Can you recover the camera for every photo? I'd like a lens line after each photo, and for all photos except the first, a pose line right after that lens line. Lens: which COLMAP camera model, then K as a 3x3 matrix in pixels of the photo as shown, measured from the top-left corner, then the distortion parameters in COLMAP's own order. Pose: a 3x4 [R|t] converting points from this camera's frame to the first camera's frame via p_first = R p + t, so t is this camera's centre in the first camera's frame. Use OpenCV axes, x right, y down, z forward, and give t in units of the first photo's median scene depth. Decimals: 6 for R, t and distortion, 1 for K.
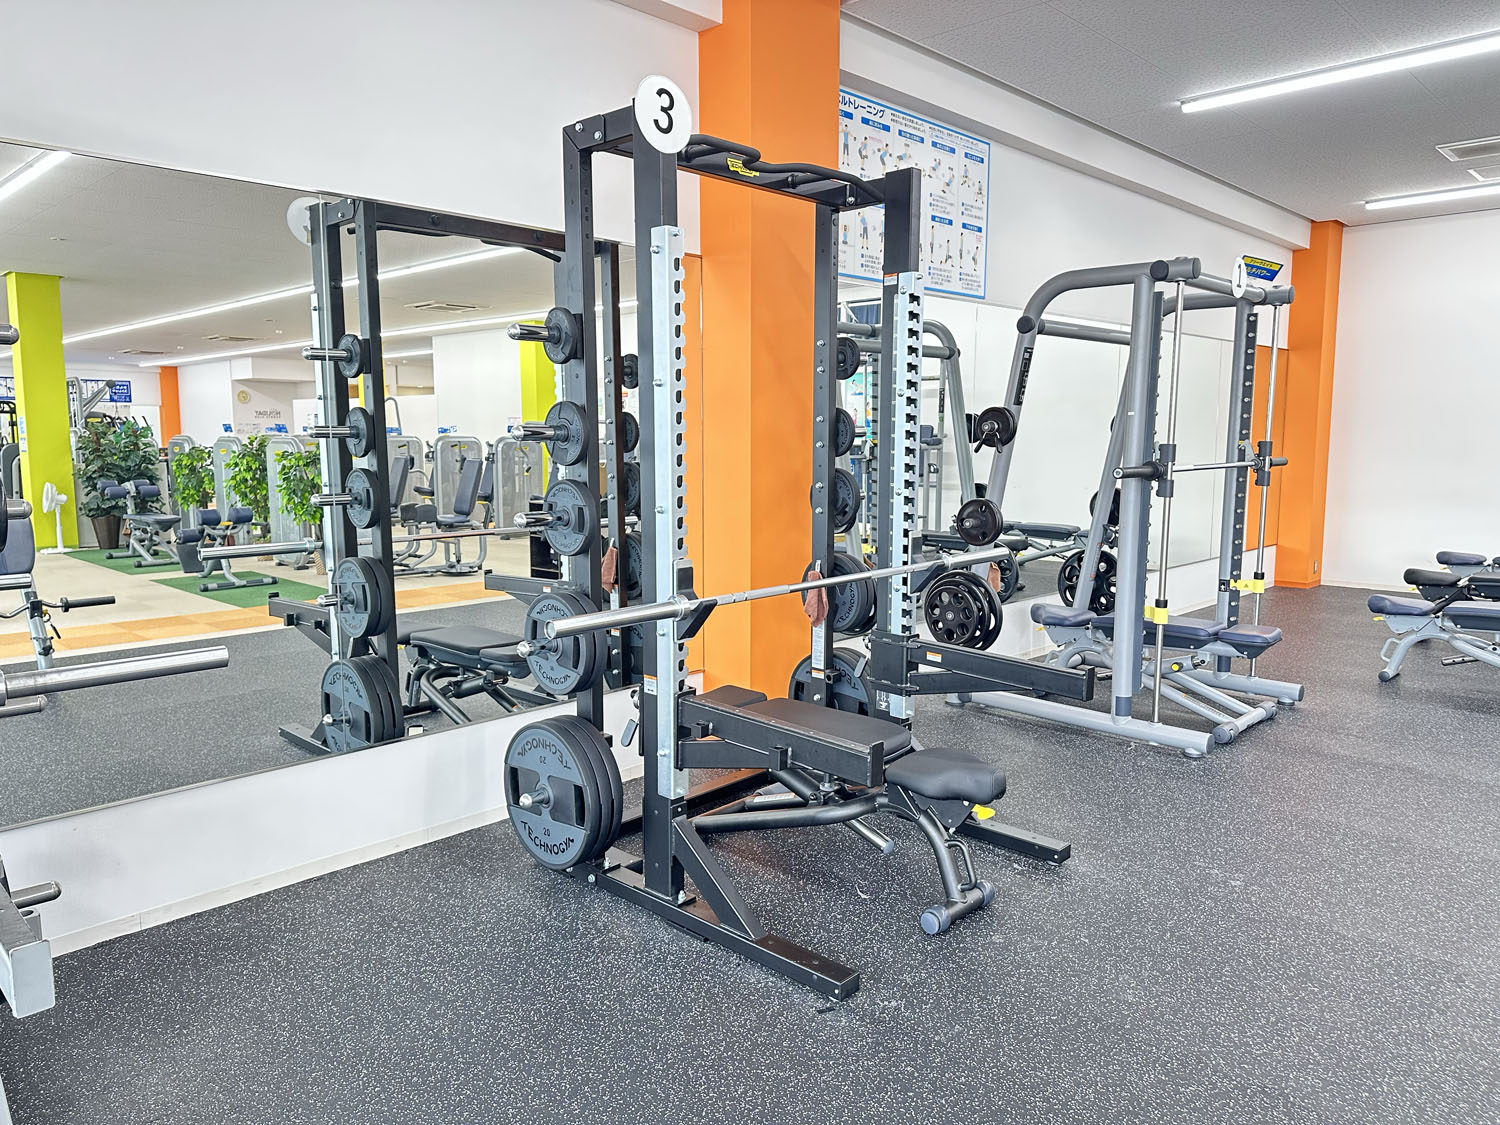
lens RADIAL K [[1039.5, 0, 755.5], [0, 1039.5, 559.0], [0, 0, 1]] dist [0.110703, -0.167101]
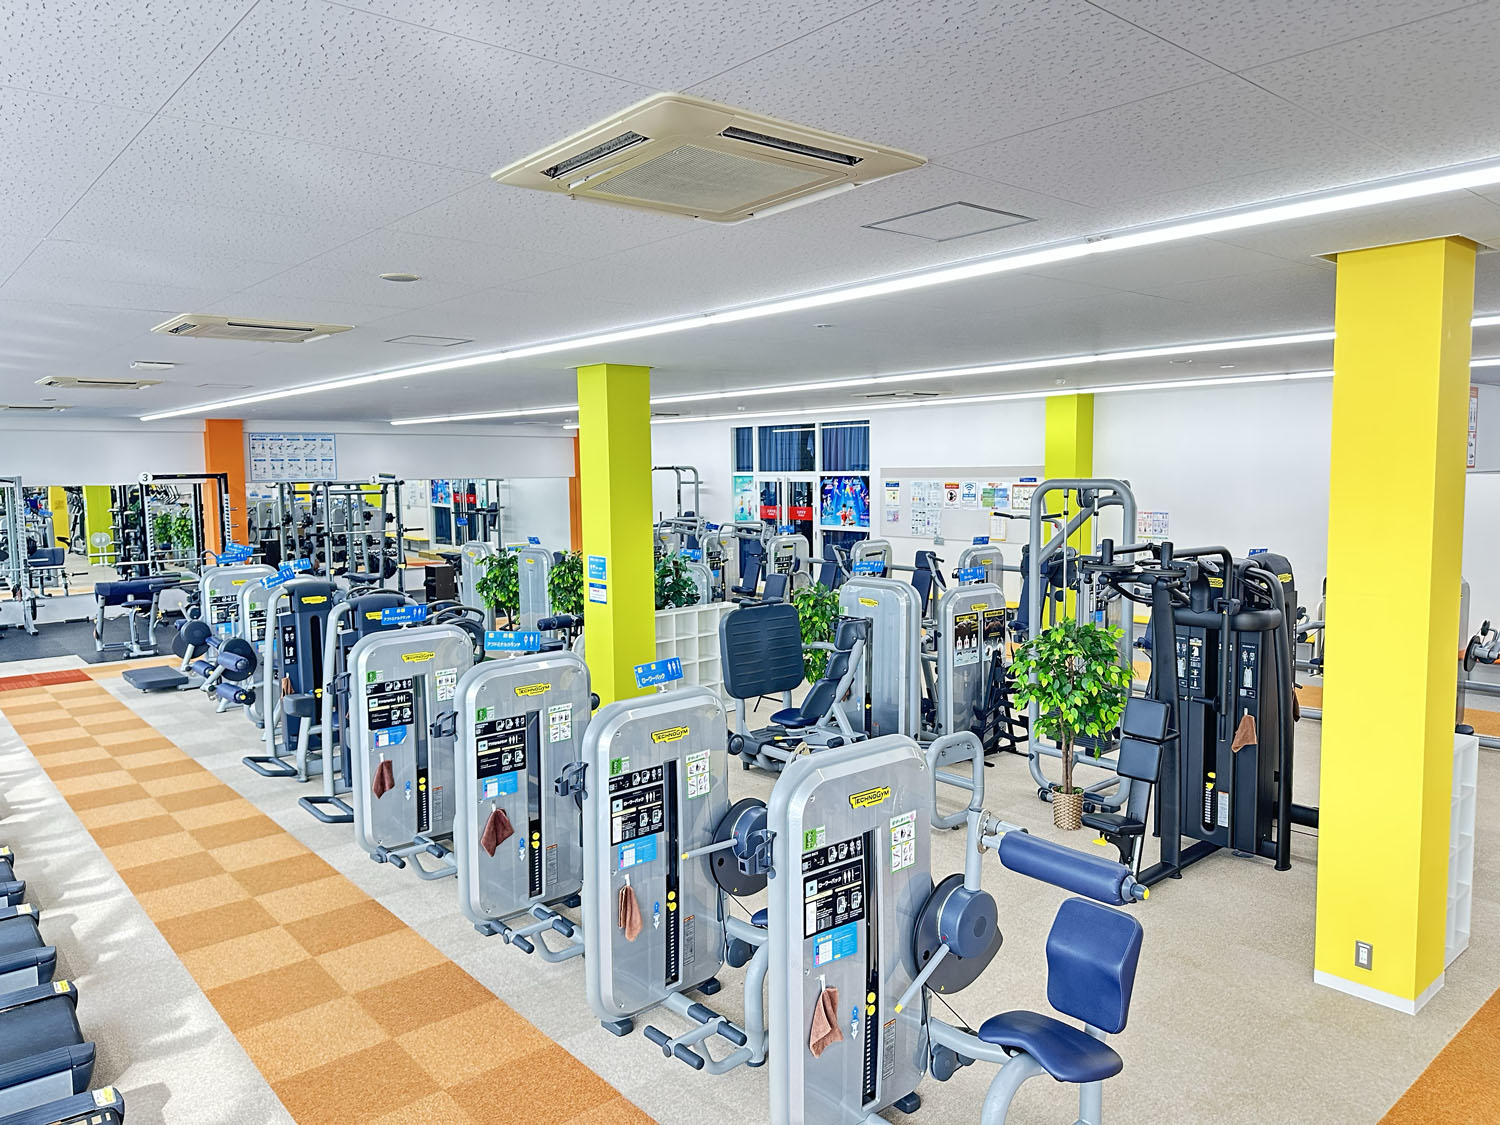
lens RADIAL K [[1035.2, 0, 758.9], [0, 1035.2, 557.5], [0, 0, 1]] dist [0.133945, -0.250450]
pose [[0.996447, -0.001193, -0.084209, 2.589786], [-0.001402, 0.999526, -0.030747, 0.138036], [0.084205, 0.030756, 0.995974, -3.092546]]
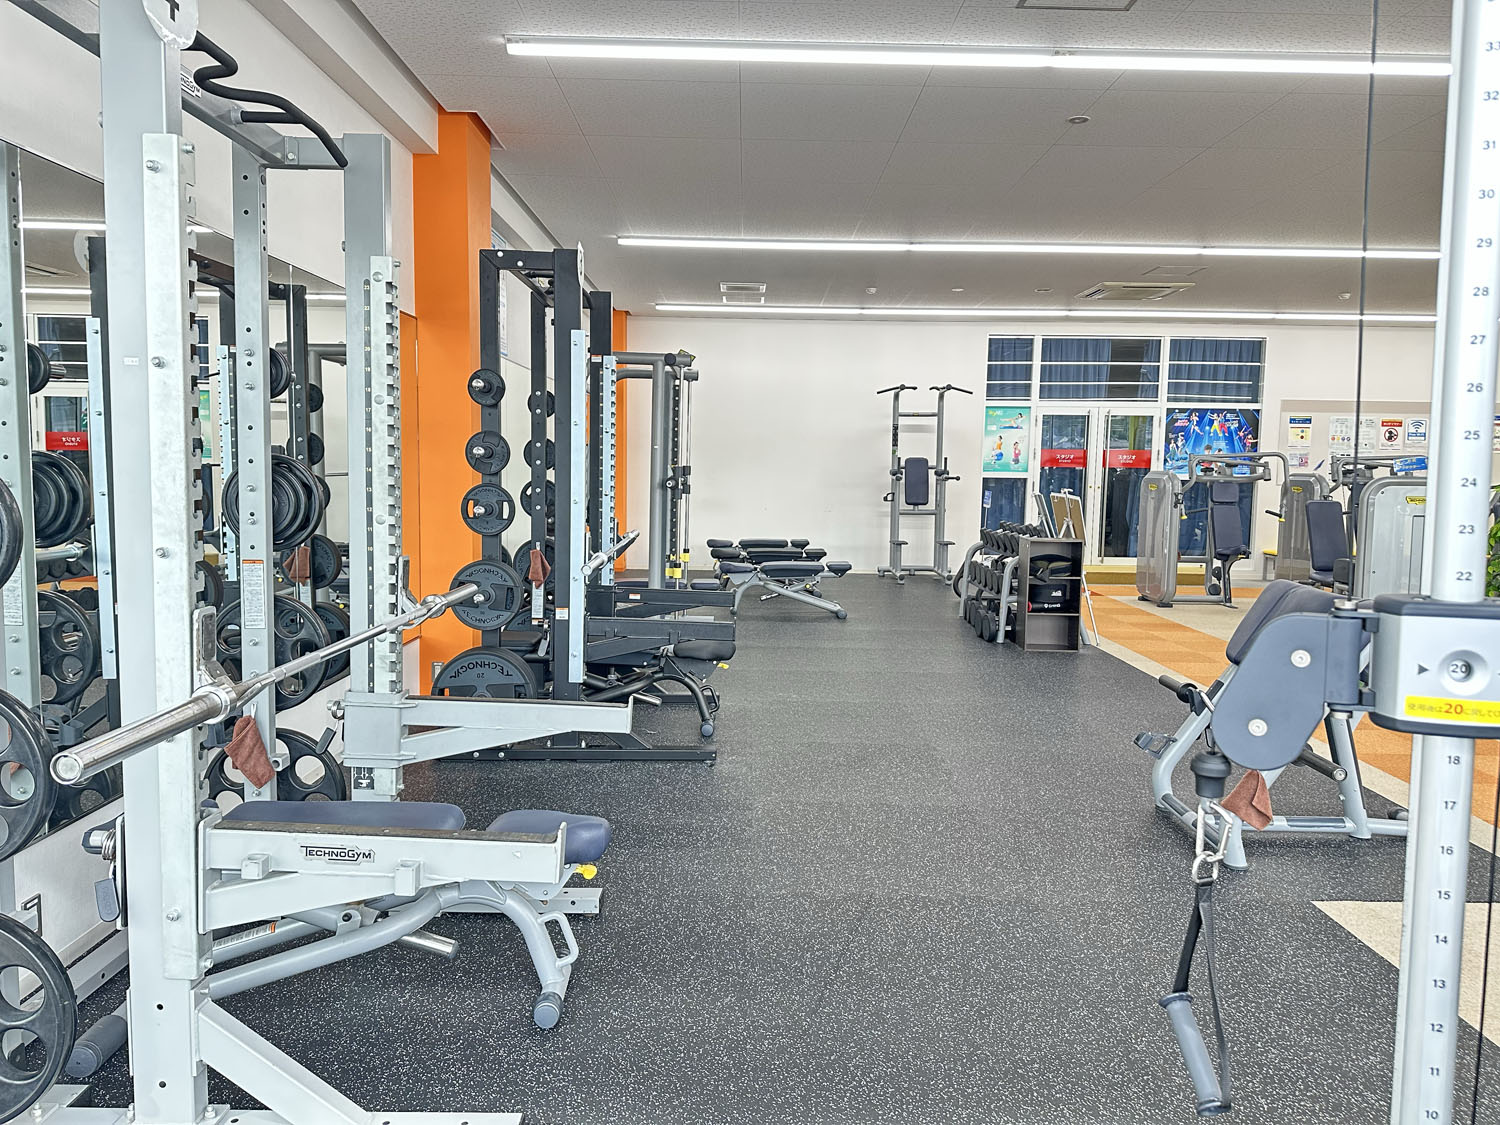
lens RADIAL K [[1039.5, 0, 755.5], [0, 1039.5, 559.0], [0, 0, 1]] dist [0.110703, -0.167101]
pose [[0.712420, -0.050161, 0.699958, -0.736326], [0.065462, 0.997843, 0.004880, 0.037073], [-0.698693, 0.042344, 0.714167, -0.248336]]
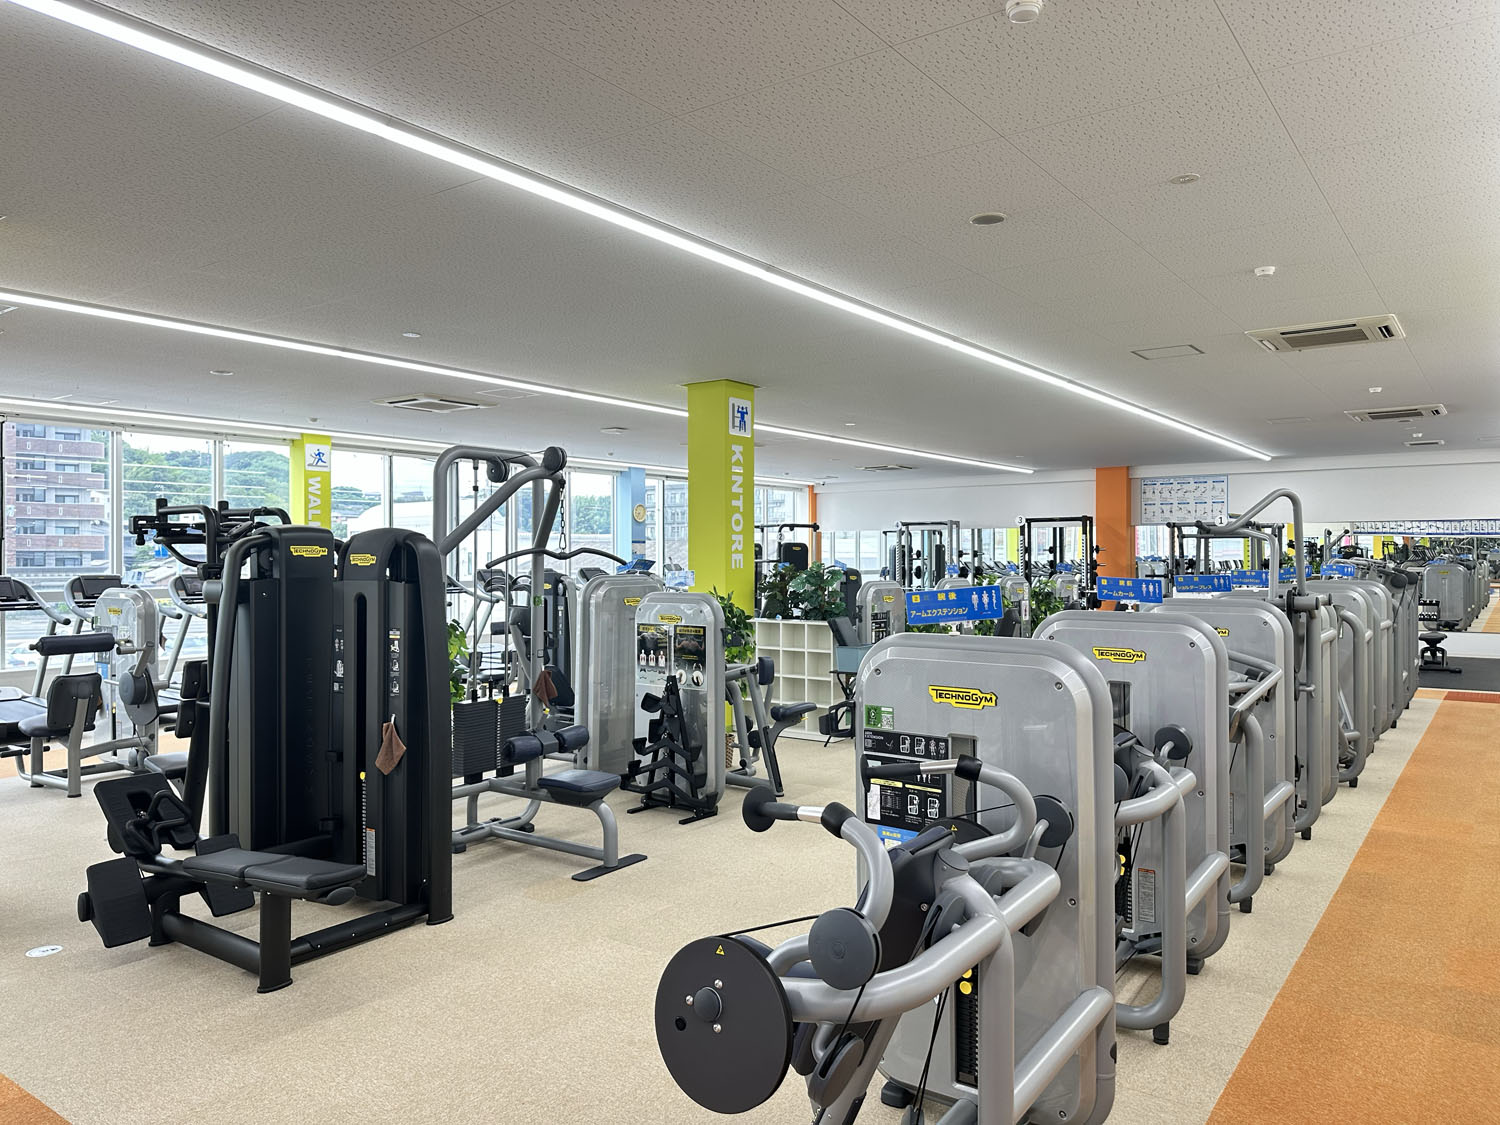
lens RADIAL K [[1035.2, 0, 758.9], [0, 1035.2, 557.5], [0, 0, 1]] dist [0.133945, -0.250450]
pose [[0.136508, 0.003894, -0.990631, 4.480200], [-0.115118, 0.993280, -0.011959, 0.079061], [0.983928, 0.115672, 0.136039, -1.131822]]
